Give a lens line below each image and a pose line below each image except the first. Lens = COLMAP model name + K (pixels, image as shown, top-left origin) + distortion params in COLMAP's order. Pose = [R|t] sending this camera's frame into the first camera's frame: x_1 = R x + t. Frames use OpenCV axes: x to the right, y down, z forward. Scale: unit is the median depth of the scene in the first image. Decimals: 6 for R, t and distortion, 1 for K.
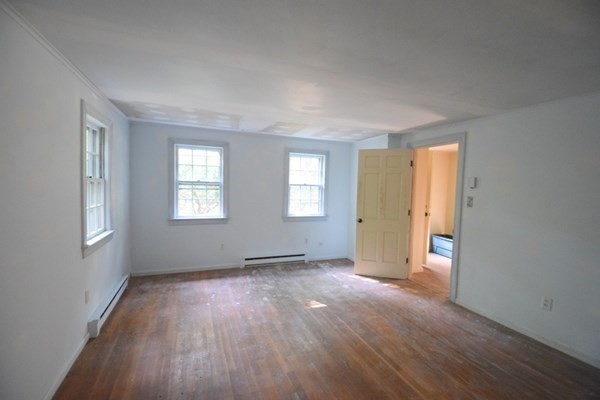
lens RADIAL K [[264.0, 0, 300.0], [0, 264.0, 200.0], [0, 0, 1]] dist [-0.000541, -0.017782]
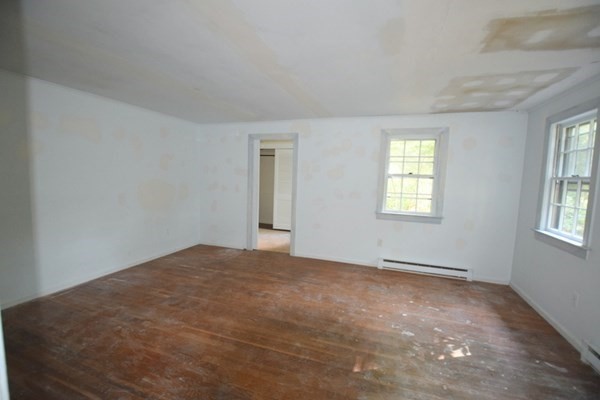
lens RADIAL K [[264.0, 0, 300.0], [0, 264.0, 200.0], [0, 0, 1]] dist [-0.000541, -0.017782]
pose [[-0.653378, 0.018518, -0.756805, 0.618427], [-0.096247, 0.989556, 0.107306, -0.033627], [0.750888, 0.142952, -0.644772, 1.233335]]
